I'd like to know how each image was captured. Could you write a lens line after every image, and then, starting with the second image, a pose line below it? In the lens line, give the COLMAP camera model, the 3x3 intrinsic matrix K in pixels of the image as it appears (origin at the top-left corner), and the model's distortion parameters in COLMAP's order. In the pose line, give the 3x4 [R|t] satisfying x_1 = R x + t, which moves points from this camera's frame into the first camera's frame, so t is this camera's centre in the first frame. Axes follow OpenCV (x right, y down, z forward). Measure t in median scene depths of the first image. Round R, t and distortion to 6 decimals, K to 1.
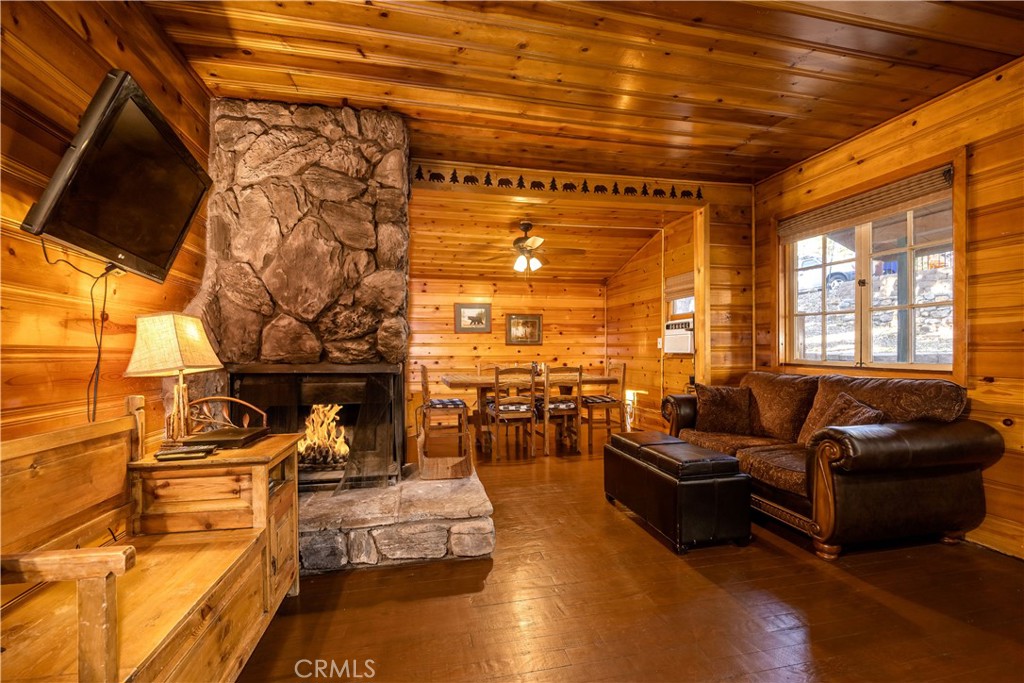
lens RADIAL K [[445.6, 0, 510.4], [0, 445.6, 351.5], [0, 0, 1]] dist [-0.007505, -0.000876]
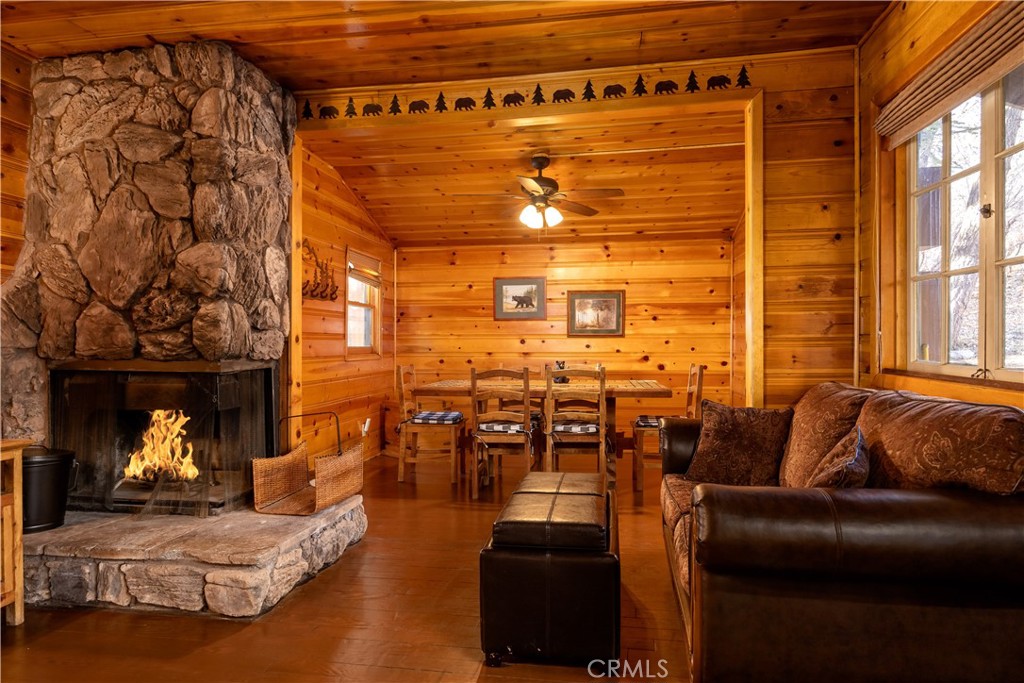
lens RADIAL K [[638.1, 0, 509.3], [0, 638.1, 350.8], [0, 0, 1]] dist [0.001949, -0.002364]
pose [[0.929740, 0.004721, -0.368186, 0.562713], [-0.002110, 0.999970, 0.007492, -0.000363], [0.368210, -0.006189, 0.929722, 0.125805]]
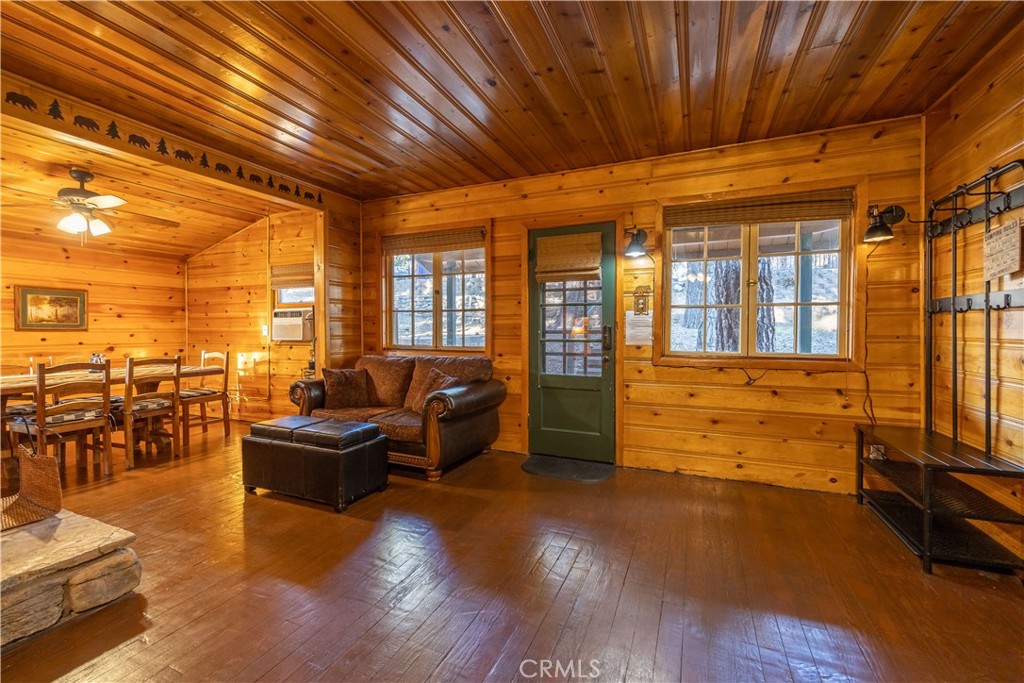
lens RADIAL K [[426.9, 0, 516.4], [0, 426.9, 338.0], [0, 0, 1]] dist [-0.003254, 0.000240]
pose [[0.579139, -0.009344, 0.815176, -0.208363], [0.002005, 0.999948, 0.010038, -0.017235], [-0.815227, -0.004179, 0.579127, -0.032483]]
